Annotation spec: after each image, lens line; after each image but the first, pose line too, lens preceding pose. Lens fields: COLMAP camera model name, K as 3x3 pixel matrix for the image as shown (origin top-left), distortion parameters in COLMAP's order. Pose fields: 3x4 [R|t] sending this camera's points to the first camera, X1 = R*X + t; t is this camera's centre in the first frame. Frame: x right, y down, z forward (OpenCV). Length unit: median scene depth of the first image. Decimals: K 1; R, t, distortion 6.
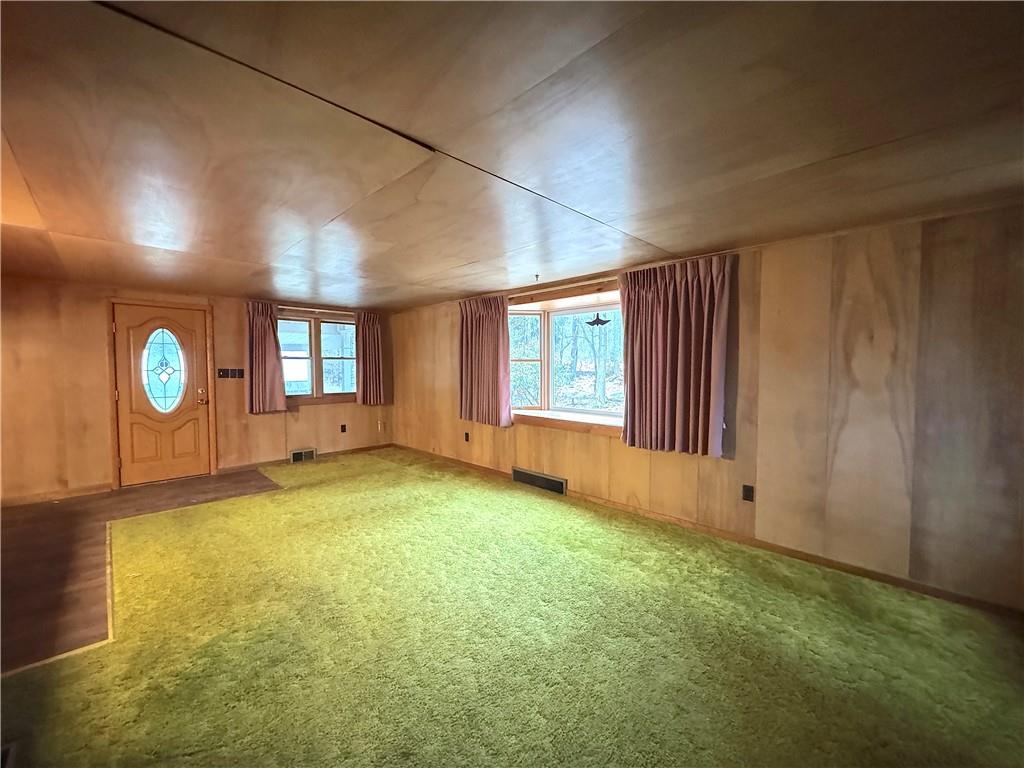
lens RADIAL K [[408.6, 0, 513.2], [0, 408.6, 382.4], [0, 0, 1]] dist [-0.004484, 0.000071]
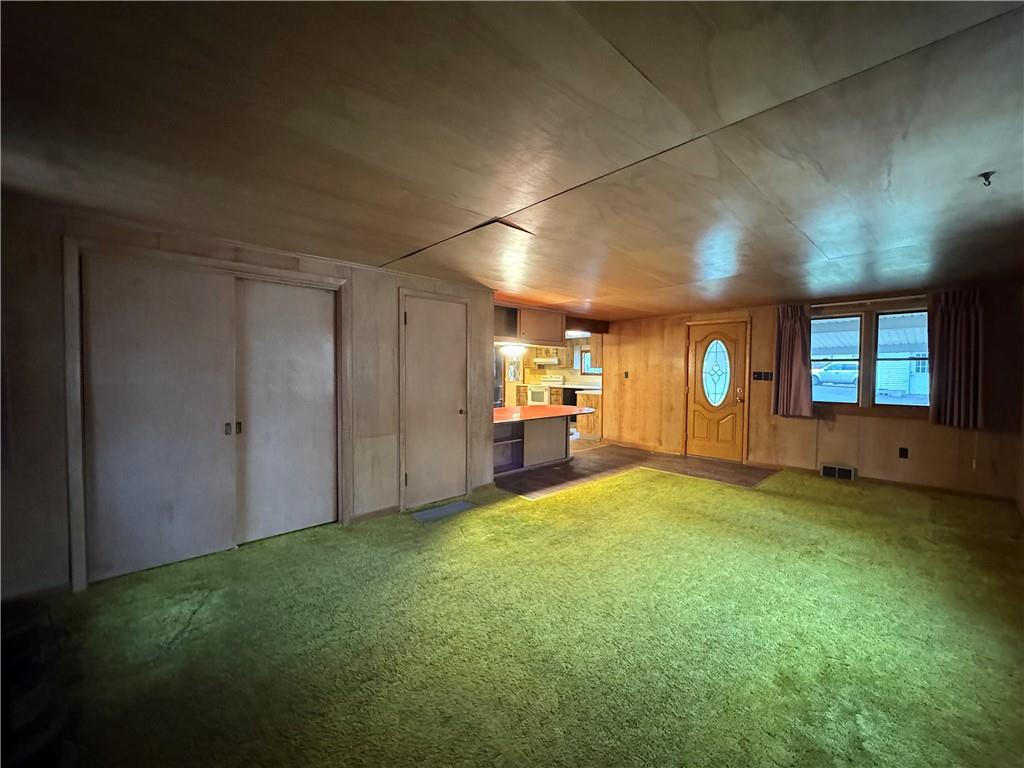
lens RADIAL K [[408.6, 0, 507.9], [0, 408.6, 386.0], [0, 0, 1]] dist [-0.004484, 0.000071]
pose [[-0.035425, 0.035965, -0.998725, 0.436770], [-0.041499, 0.998437, 0.037426, -0.008774], [0.998510, 0.042772, -0.033877, 0.372127]]
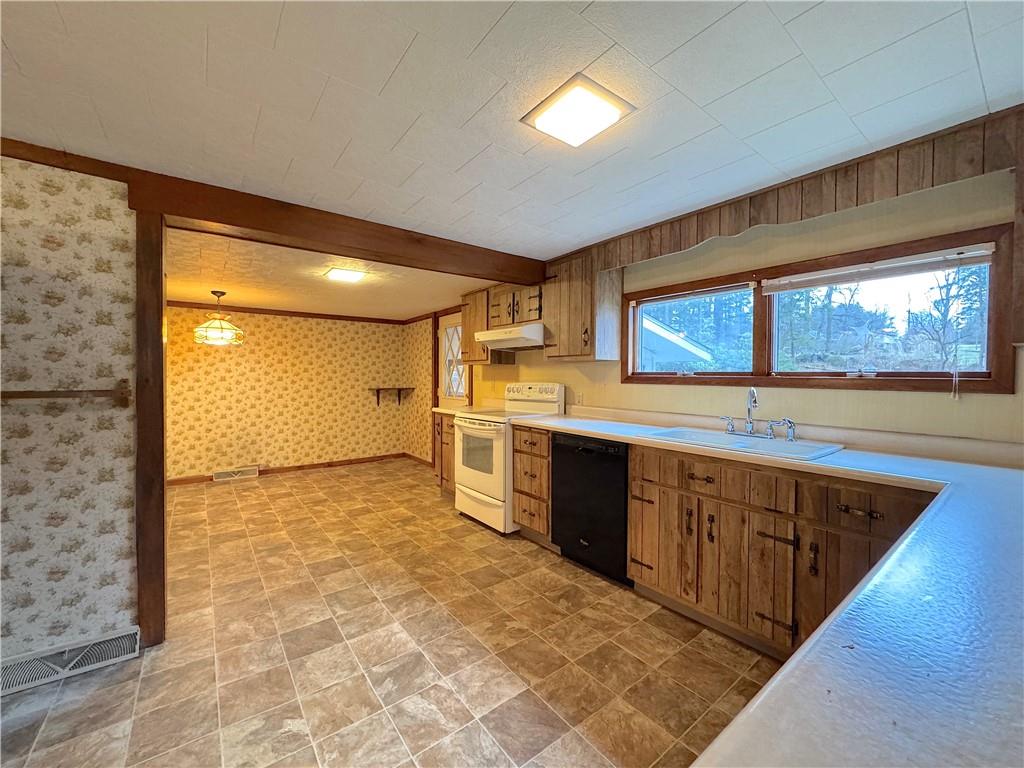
lens RADIAL K [[408.6, 0, 511.5], [0, 408.6, 384.6], [0, 0, 1]] dist [-0.004484, 0.000071]
pose [[-0.134708, 0.018895, -0.990705, -1.162538], [-0.040196, 0.998891, 0.024516, -0.006661], [0.990070, 0.043125, -0.133799, 0.606846]]
